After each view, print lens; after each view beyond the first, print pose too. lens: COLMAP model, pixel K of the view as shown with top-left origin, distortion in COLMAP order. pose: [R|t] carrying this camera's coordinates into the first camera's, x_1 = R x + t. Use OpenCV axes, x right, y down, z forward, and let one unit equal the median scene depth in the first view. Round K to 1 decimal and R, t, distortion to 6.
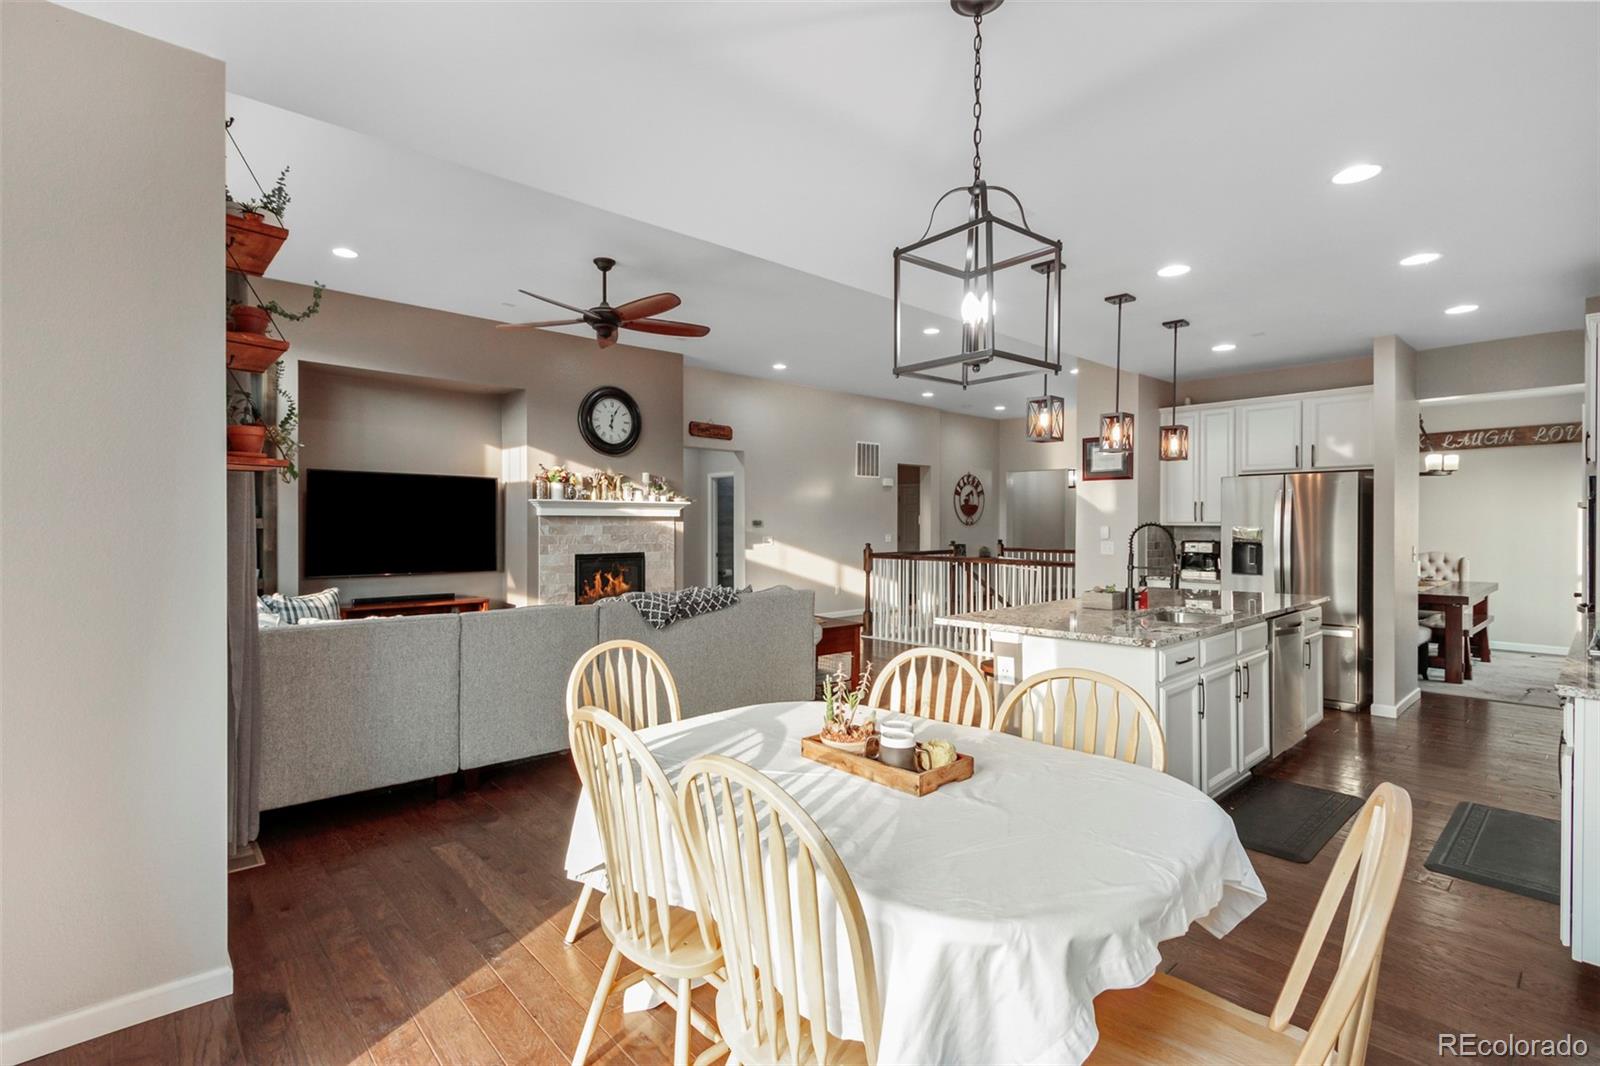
lens RADIAL K [[744.1, 0, 780.7], [0, 744.1, 528.3], [0, 0, 1]] dist [0.001790, -0.000204]
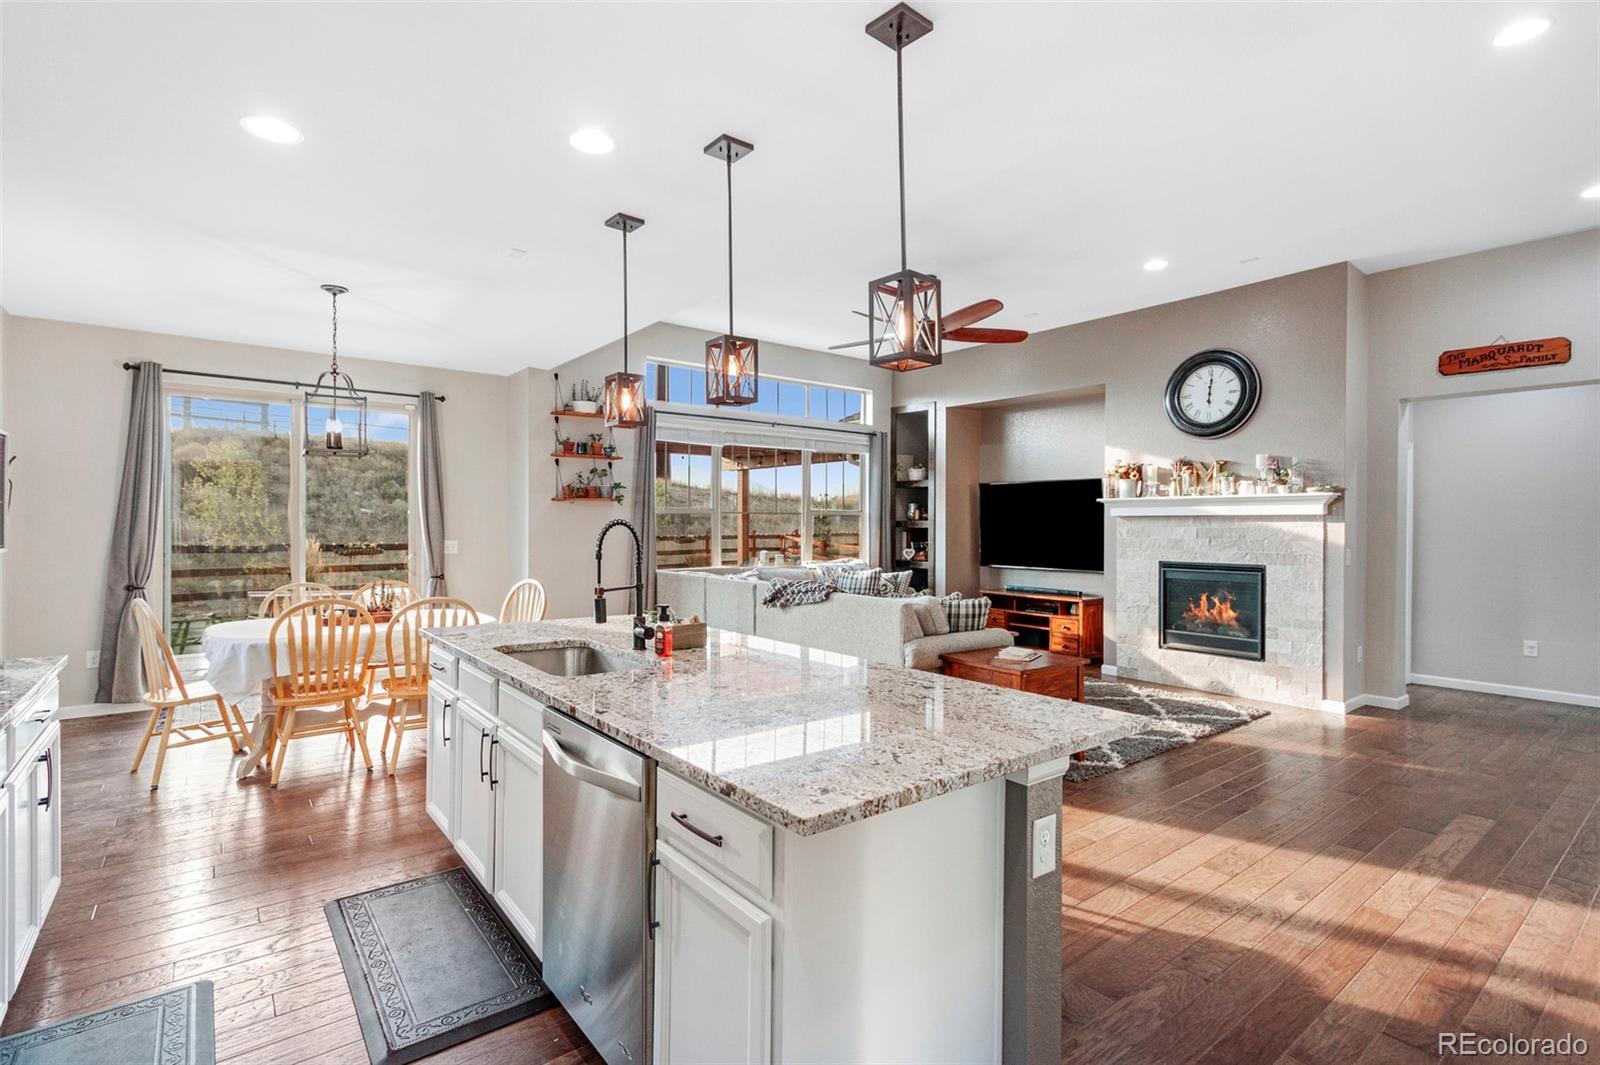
lens RADIAL K [[757.1, 0, 781.3], [0, 757.1, 531.3], [0, 0, 1]] dist [-0.000938, -0.000899]
pose [[-0.078527, 0.007200, -0.996886, 0.609592], [-0.011299, 0.999903, 0.008112, -0.001310], [0.996848, 0.011900, -0.078438, 0.624213]]
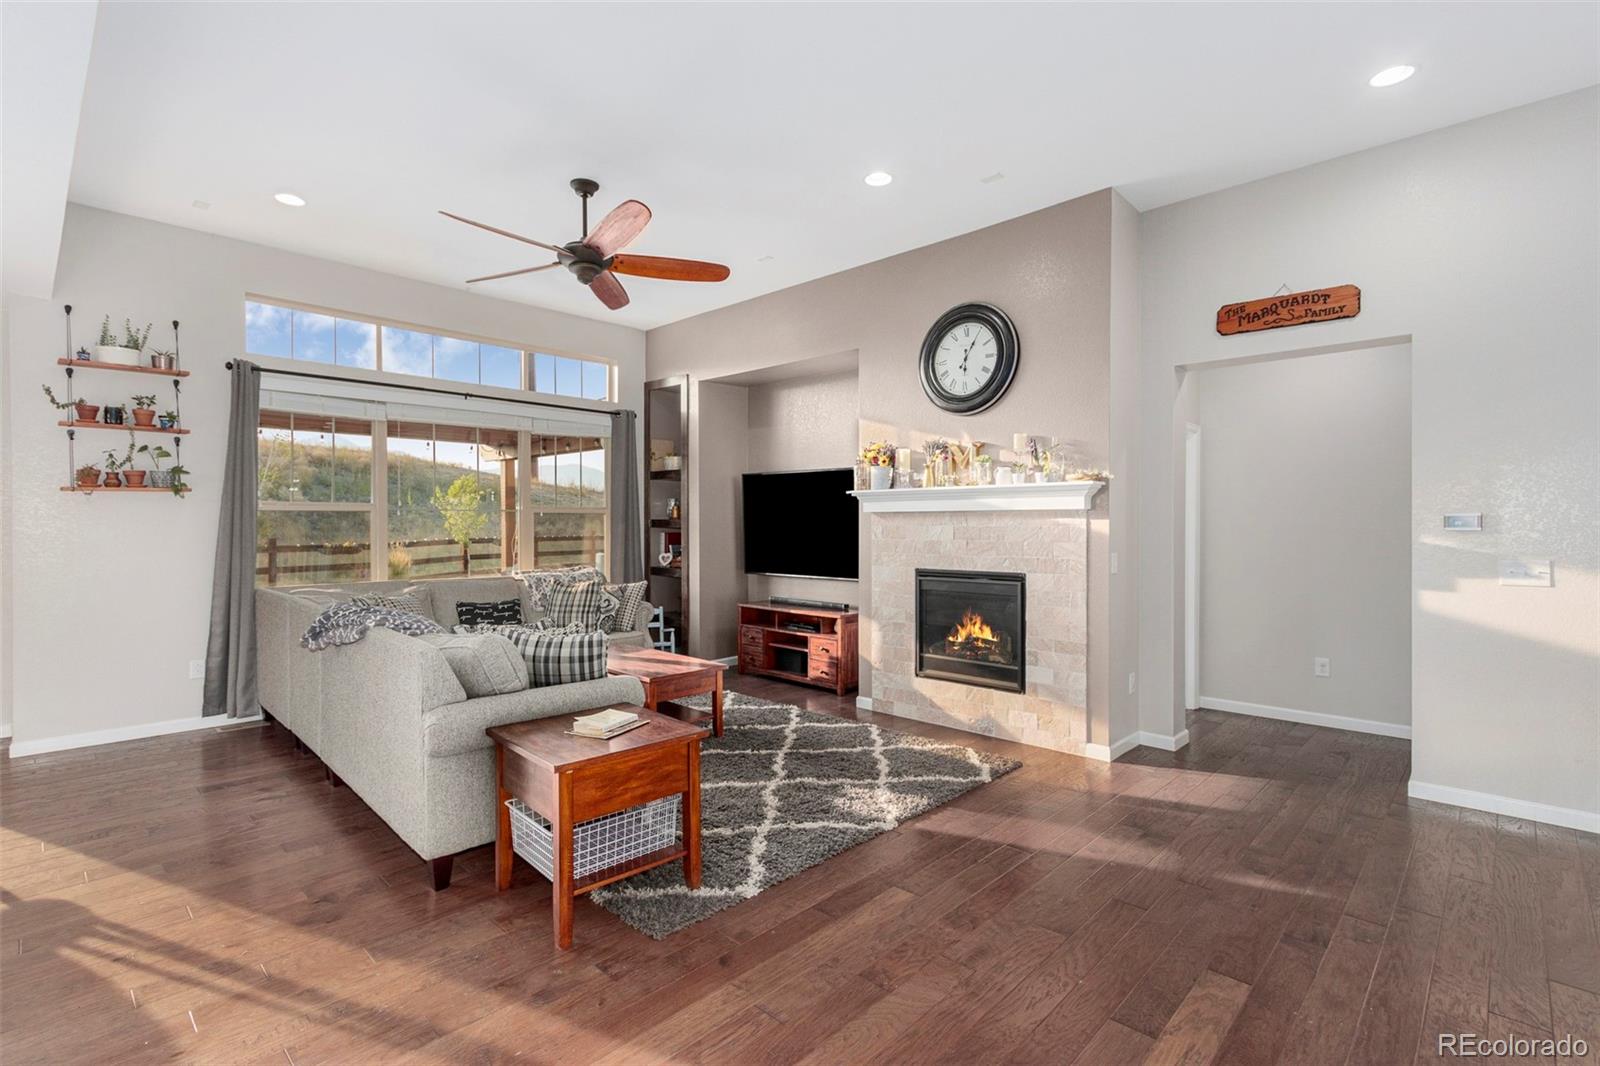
lens RADIAL K [[740.5, 0, 800.0], [0, 740.5, 533.0], [0, 0, 1]] dist [0.002883, 0.000129]
pose [[0.072506, 0.010067, -0.997317, 0.389023], [-0.007255, 0.999928, 0.009566, -0.003167], [0.997342, 0.006542, 0.072573, 0.828689]]
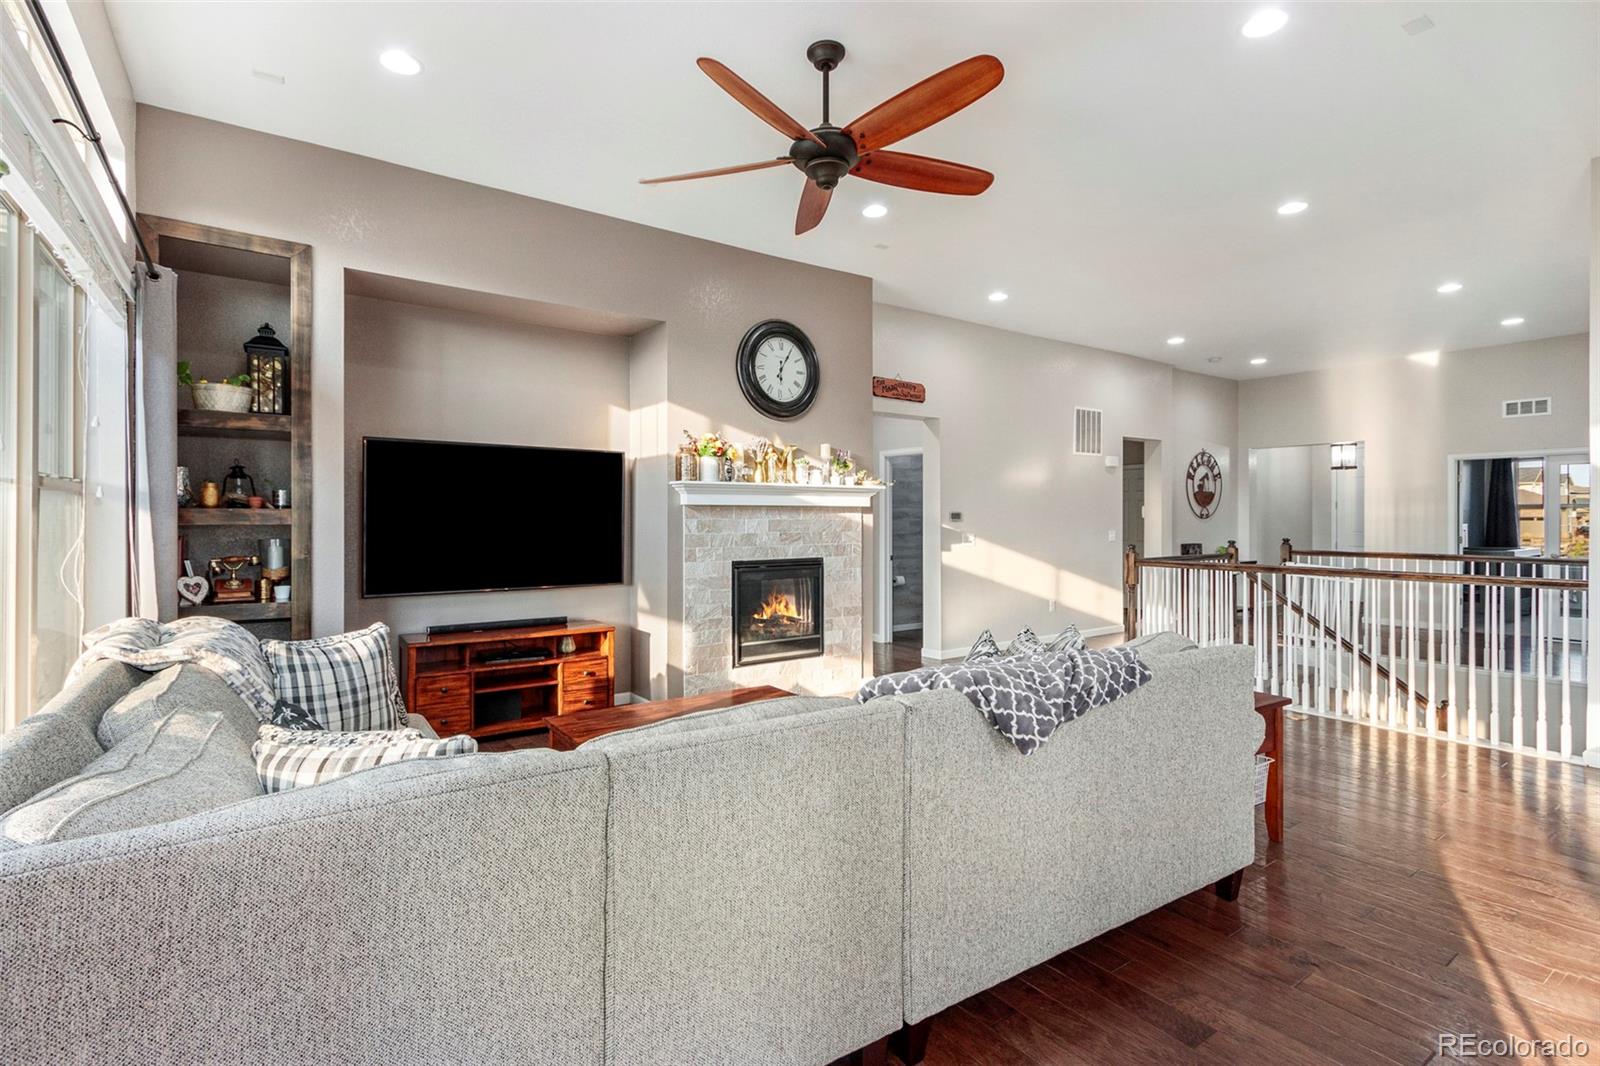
lens RADIAL K [[749.8, 0, 763.0], [0, 749.8, 516.5], [0, 0, 1]] dist [-0.000004, -0.000123]
pose [[0.989545, -0.002276, -0.144206, -0.144259], [0.001041, 0.999962, -0.008643, -0.000458], [0.144221, 0.008403, 0.989510, 0.307177]]
